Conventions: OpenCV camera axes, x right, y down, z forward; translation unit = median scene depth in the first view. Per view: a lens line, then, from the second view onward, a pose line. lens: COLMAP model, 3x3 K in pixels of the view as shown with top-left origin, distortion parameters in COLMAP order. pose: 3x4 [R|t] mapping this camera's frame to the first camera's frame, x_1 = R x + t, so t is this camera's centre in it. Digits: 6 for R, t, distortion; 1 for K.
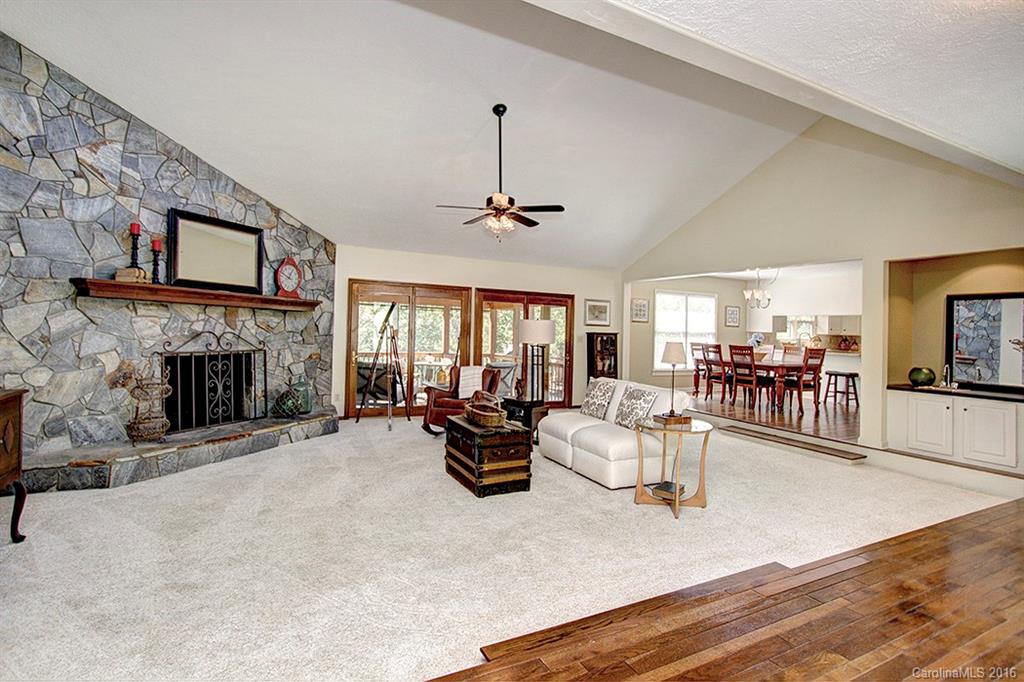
lens RADIAL K [[521.0, 0, 510.7], [0, 521.0, 326.9], [0, 0, 1]] dist [0.003400, 0.000846]
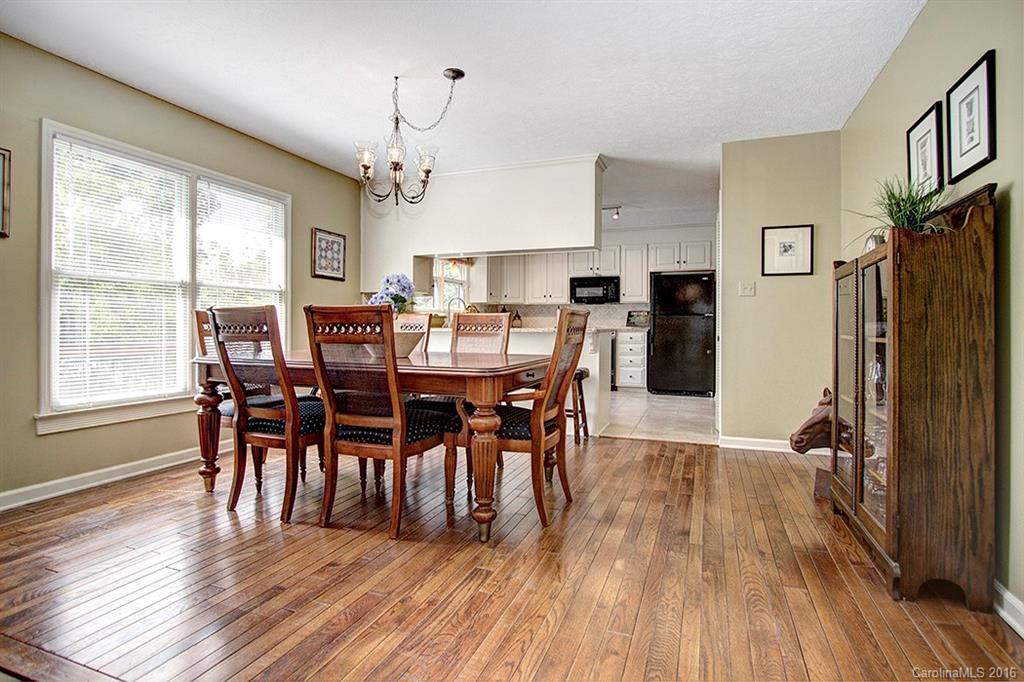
lens RADIAL K [[522.6, 0, 501.8], [0, 522.6, 304.5], [0, 0, 1]] dist [-0.000695, -0.000172]
pose [[0.756676, 0.003005, 0.653783, 0.455710], [0.015786, 0.999614, -0.022865, 0.059091], [-0.653599, 0.027622, 0.756337, 1.045083]]
